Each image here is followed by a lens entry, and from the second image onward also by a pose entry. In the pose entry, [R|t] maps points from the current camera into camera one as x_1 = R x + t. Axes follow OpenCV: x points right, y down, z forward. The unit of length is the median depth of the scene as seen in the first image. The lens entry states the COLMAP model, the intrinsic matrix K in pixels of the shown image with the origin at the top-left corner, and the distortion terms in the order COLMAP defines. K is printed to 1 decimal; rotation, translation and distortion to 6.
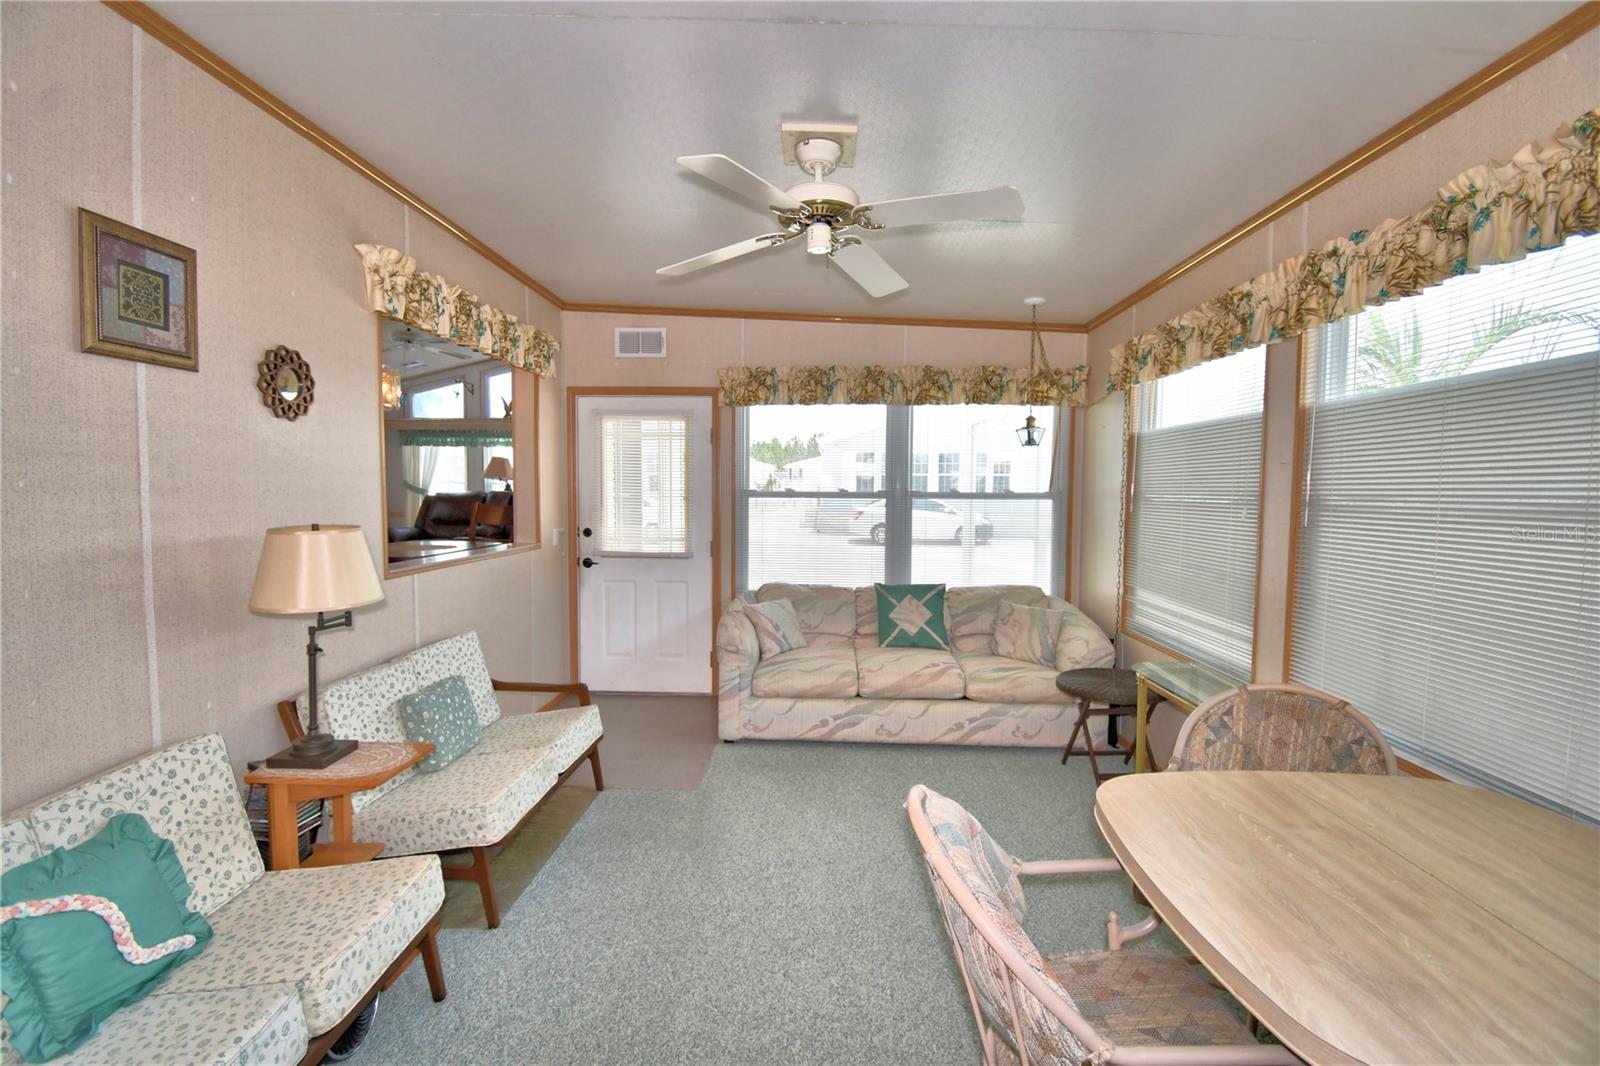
lens RADIAL K [[701.0, 0, 793.7], [0, 701.0, 534.7], [0, 0, 1]] dist [0.025933, -0.030120]
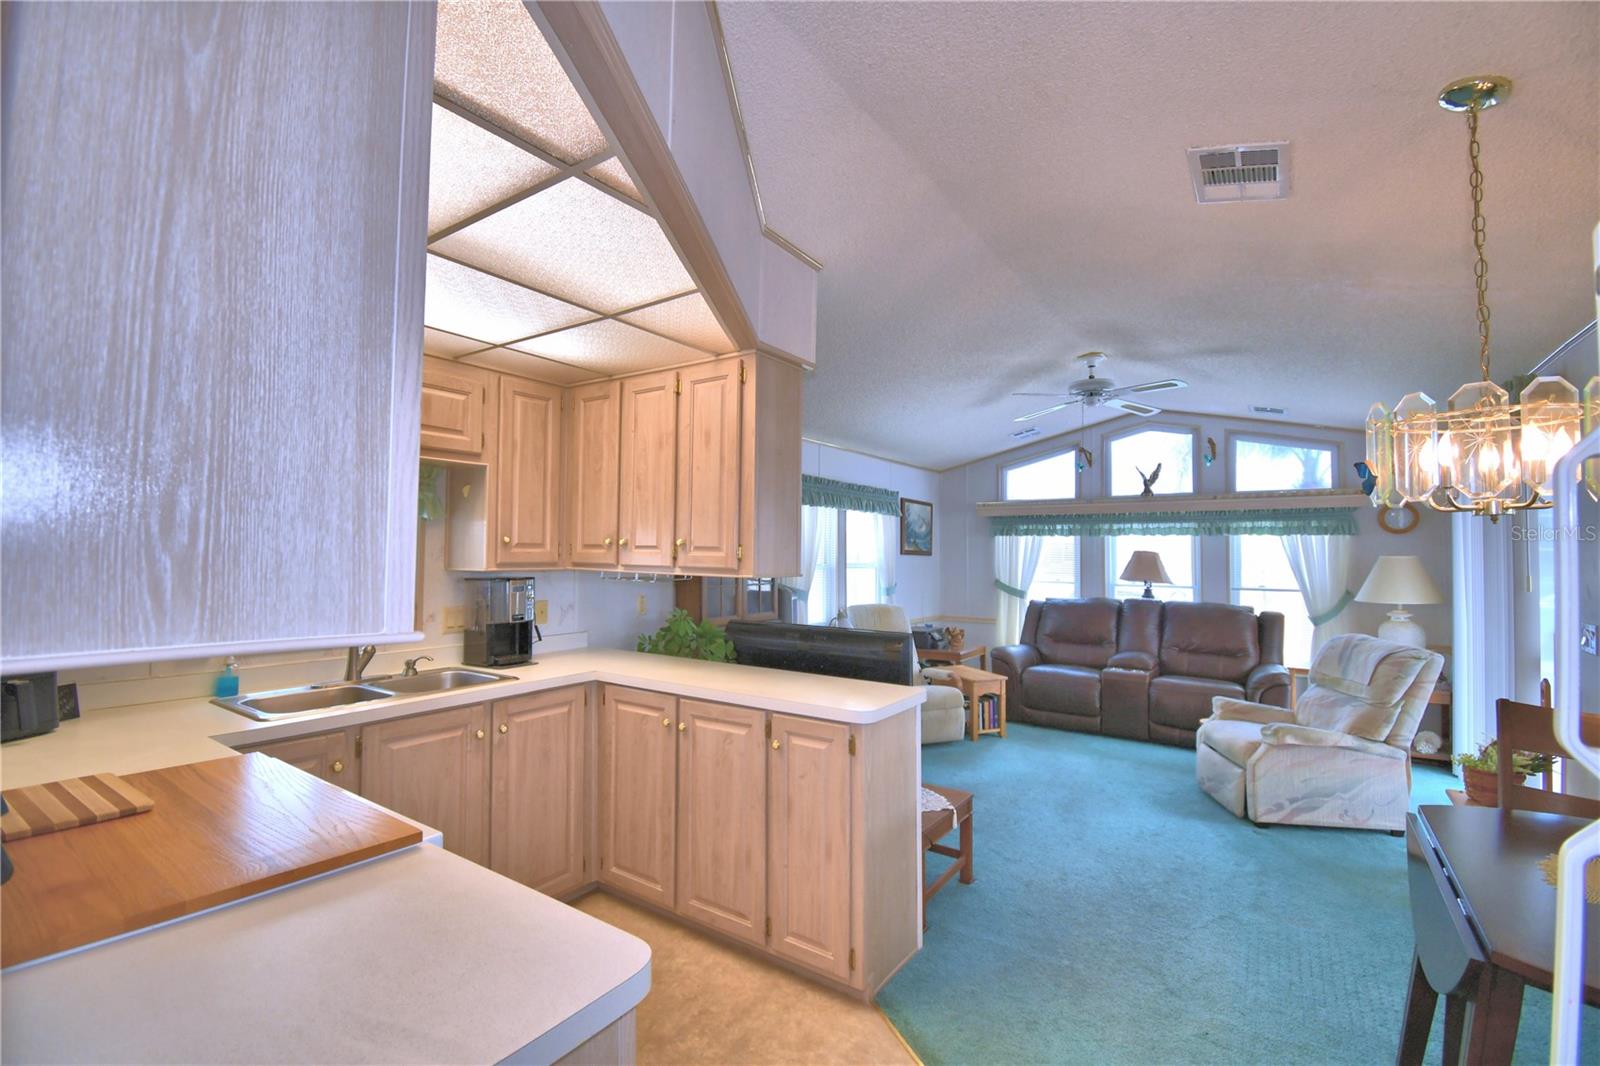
lens RADIAL K [[701.0, 0, 793.7], [0, 701.0, 534.7], [0, 0, 1]] dist [0.025933, -0.030120]
pose [[0.848164, -0.015774, -0.529498, -1.052542], [-0.034308, 0.995822, -0.084622, -0.167920], [0.528621, 0.089939, 0.844080, 0.664943]]
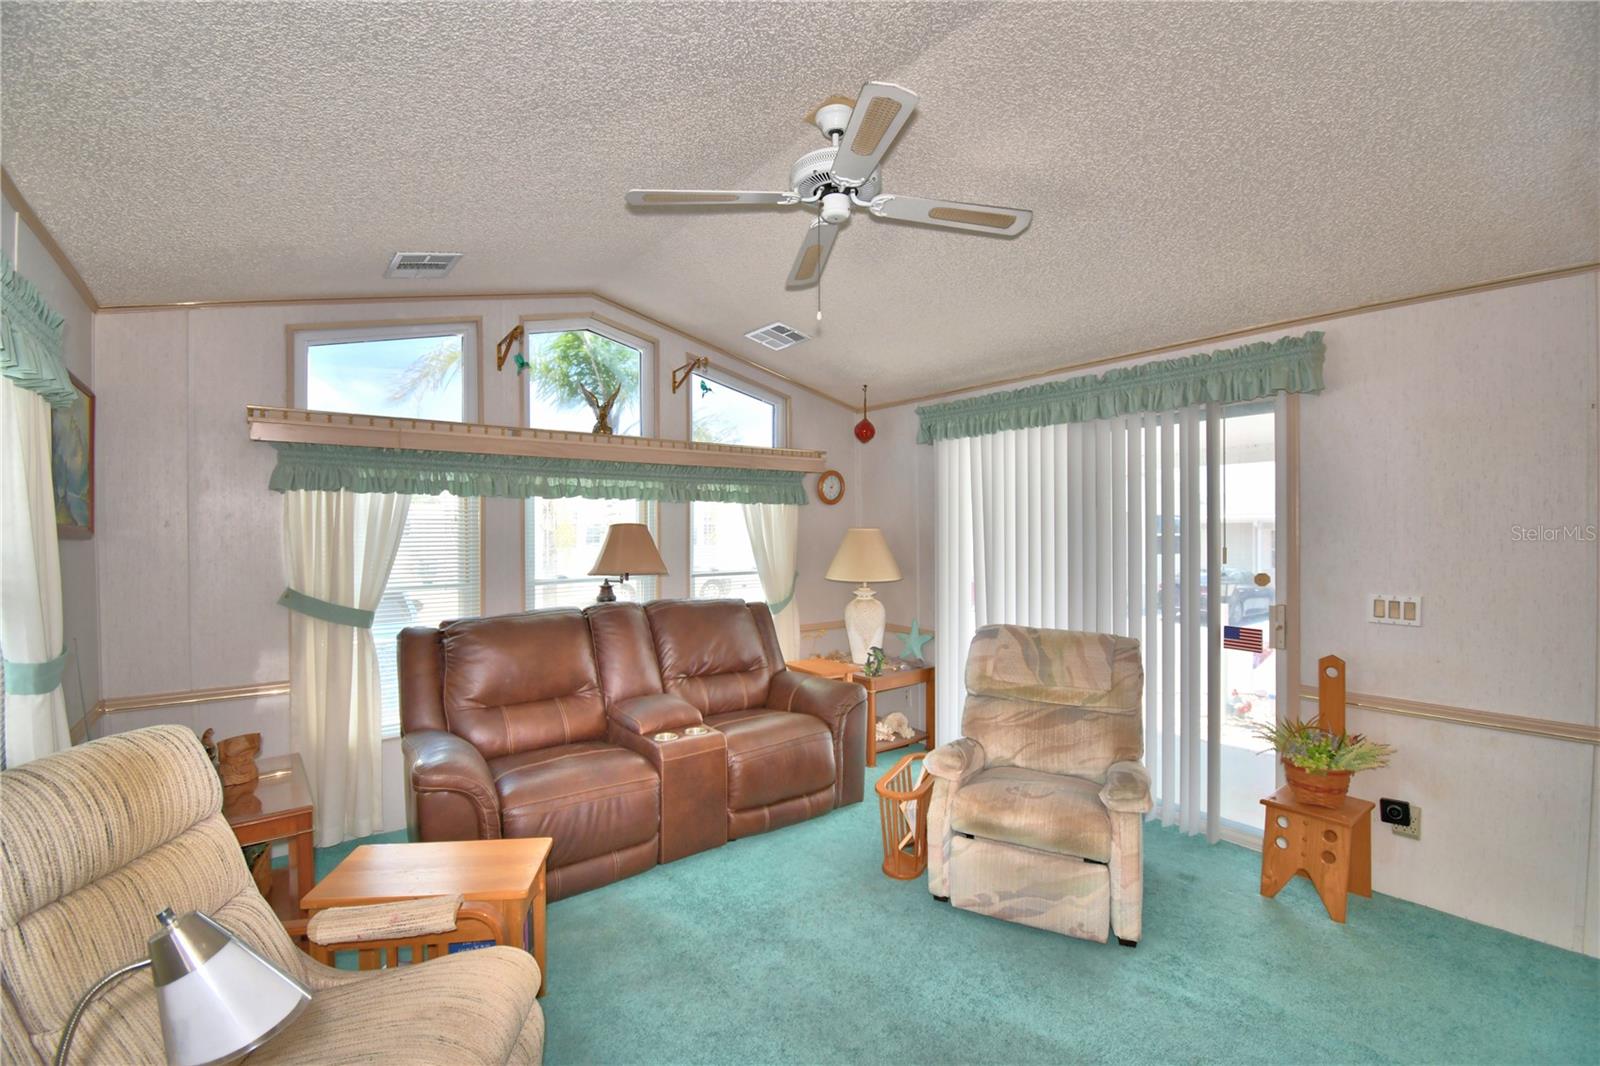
lens RADIAL K [[701.0, 0, 793.7], [0, 701.0, 534.7], [0, 0, 1]] dist [0.025933, -0.030120]
pose [[0.764924, -0.018094, 0.643866, -1.890759], [0.052096, 0.998068, -0.033843, -0.258786], [-0.642010, 0.059430, 0.764390, 1.879473]]
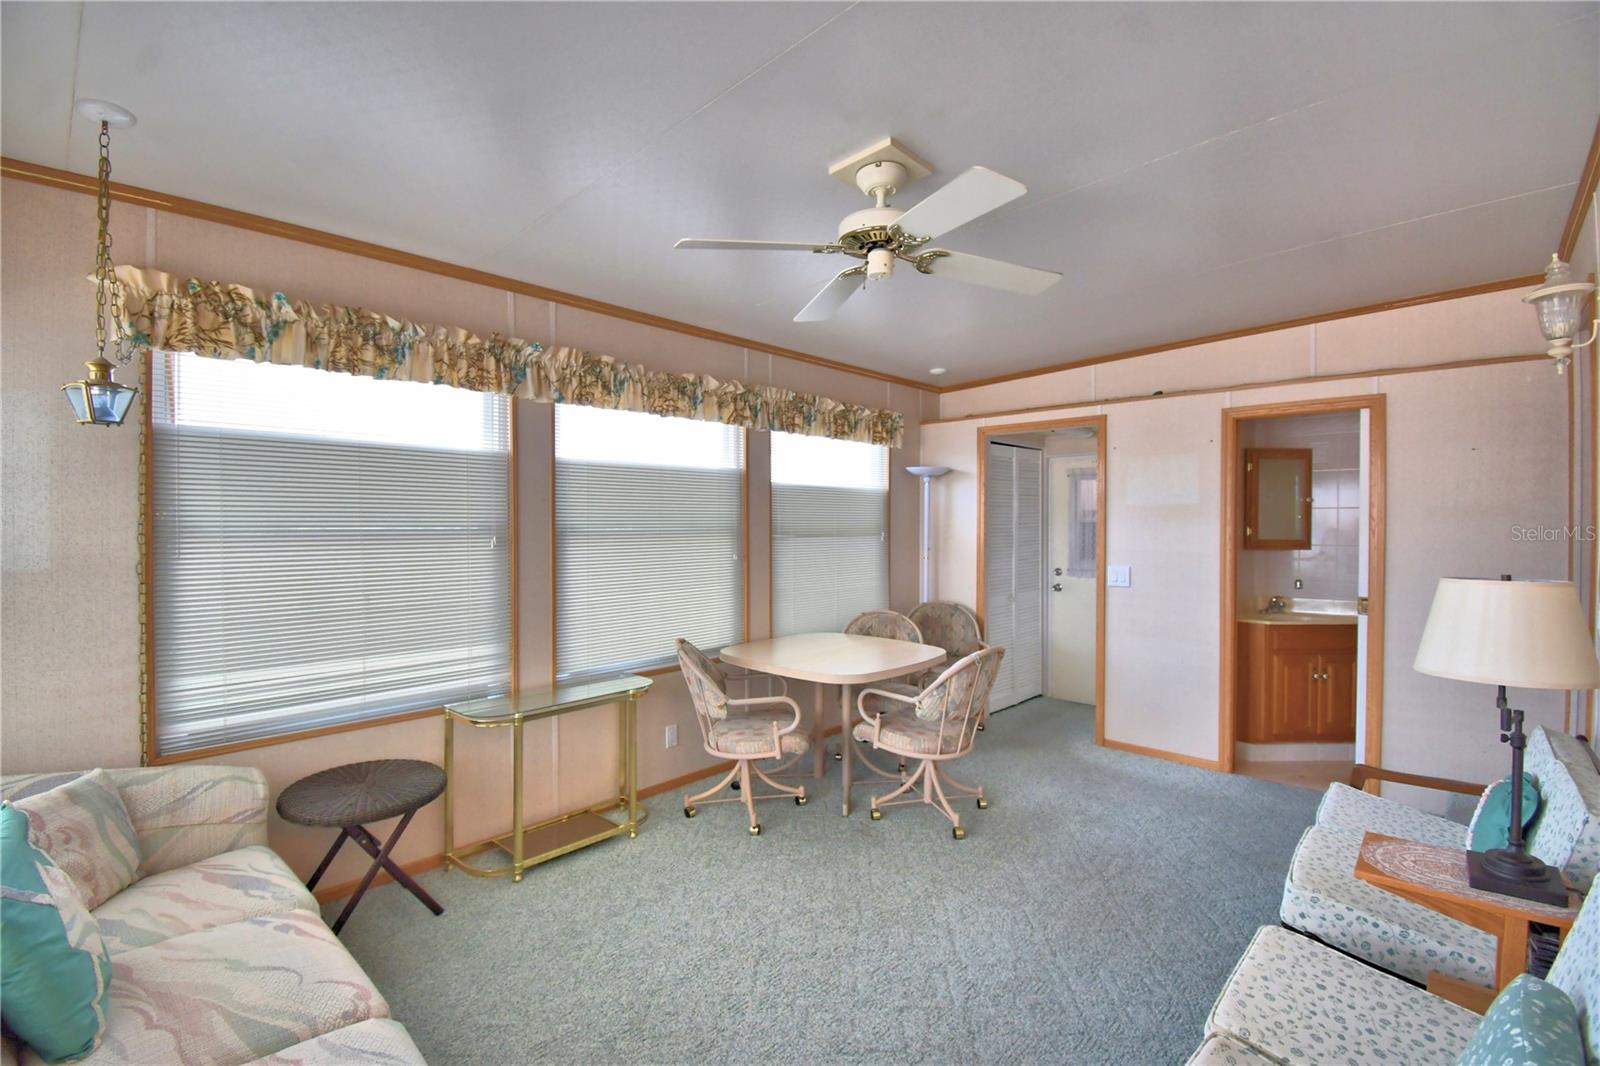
lens RADIAL K [[712.9, 0, 800.0], [0, 712.9, 533.0], [0, 0, 1]] dist [0.019895, -0.024388]
pose [[-0.761243, -0.018063, 0.648215, -0.480236], [0.034464, 0.997072, 0.068257, -0.105027], [-0.647550, 0.074300, -0.758392, 1.559004]]
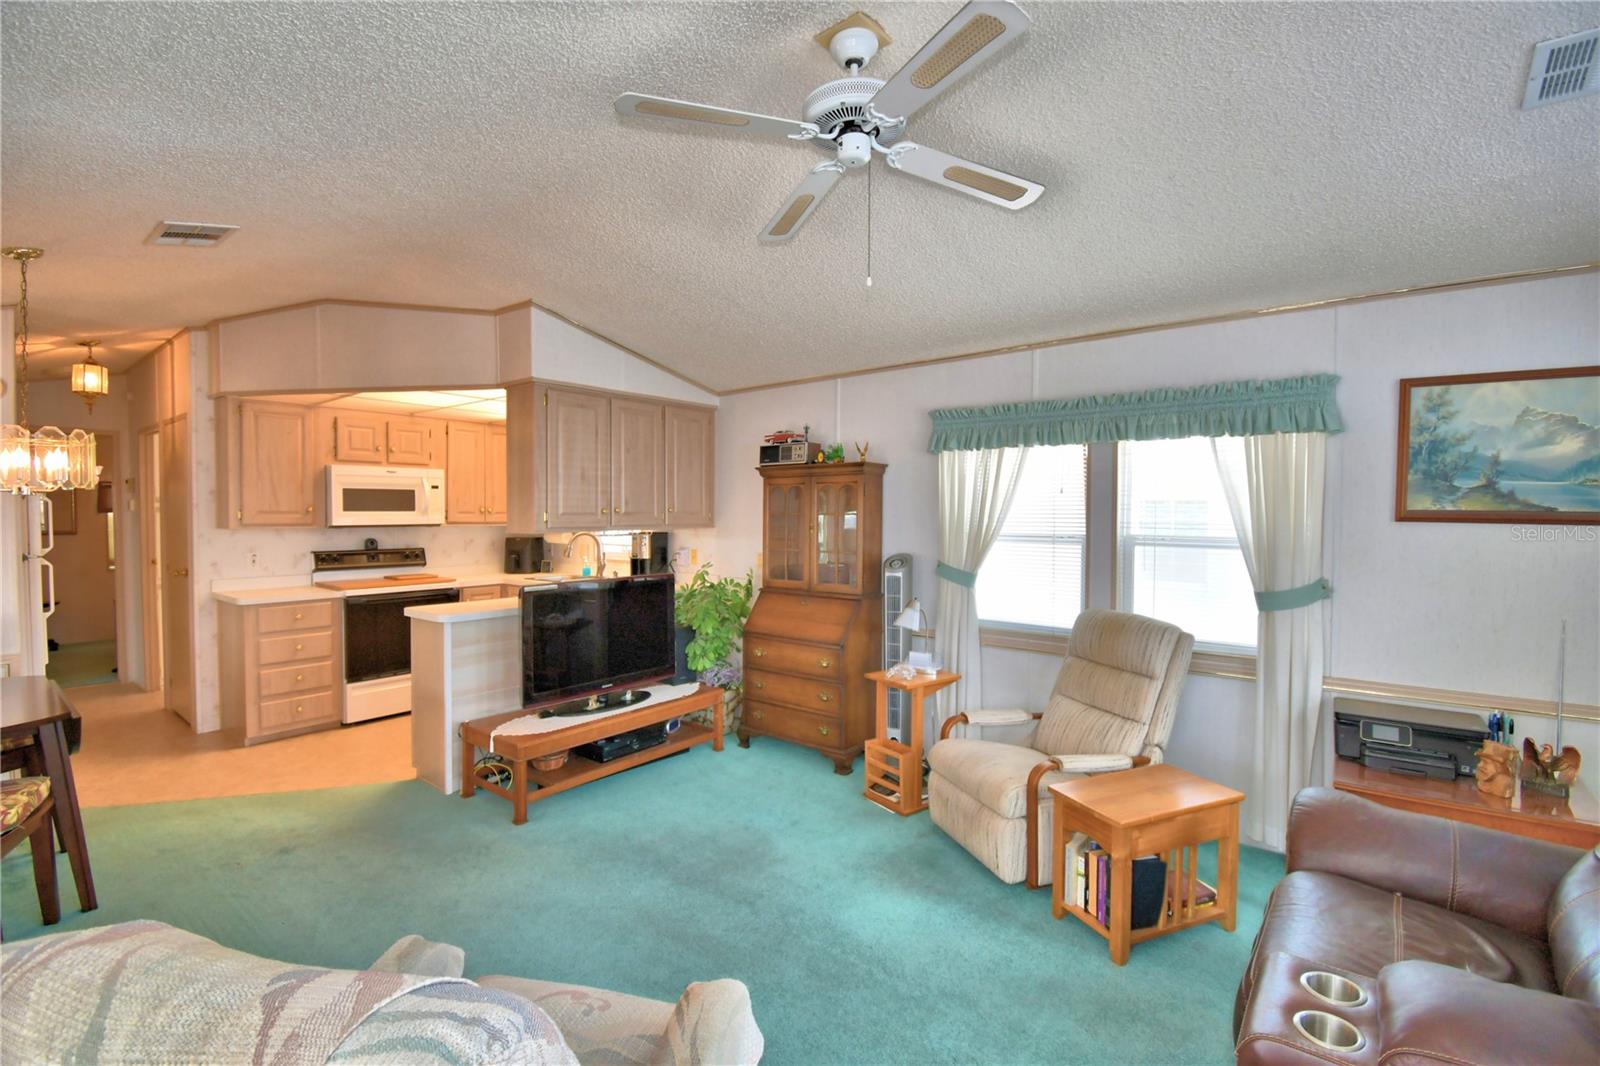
lens RADIAL K [[681.9, 0, 750.4], [0, 681.9, 540.4], [0, 0, 1]] dist [-0.043782, 0.000221]
pose [[-0.609626, -0.006095, -0.792666, -0.747534], [-0.069605, 0.996520, 0.045869, -0.270871], [0.789627, 0.083137, -0.607929, 2.763471]]
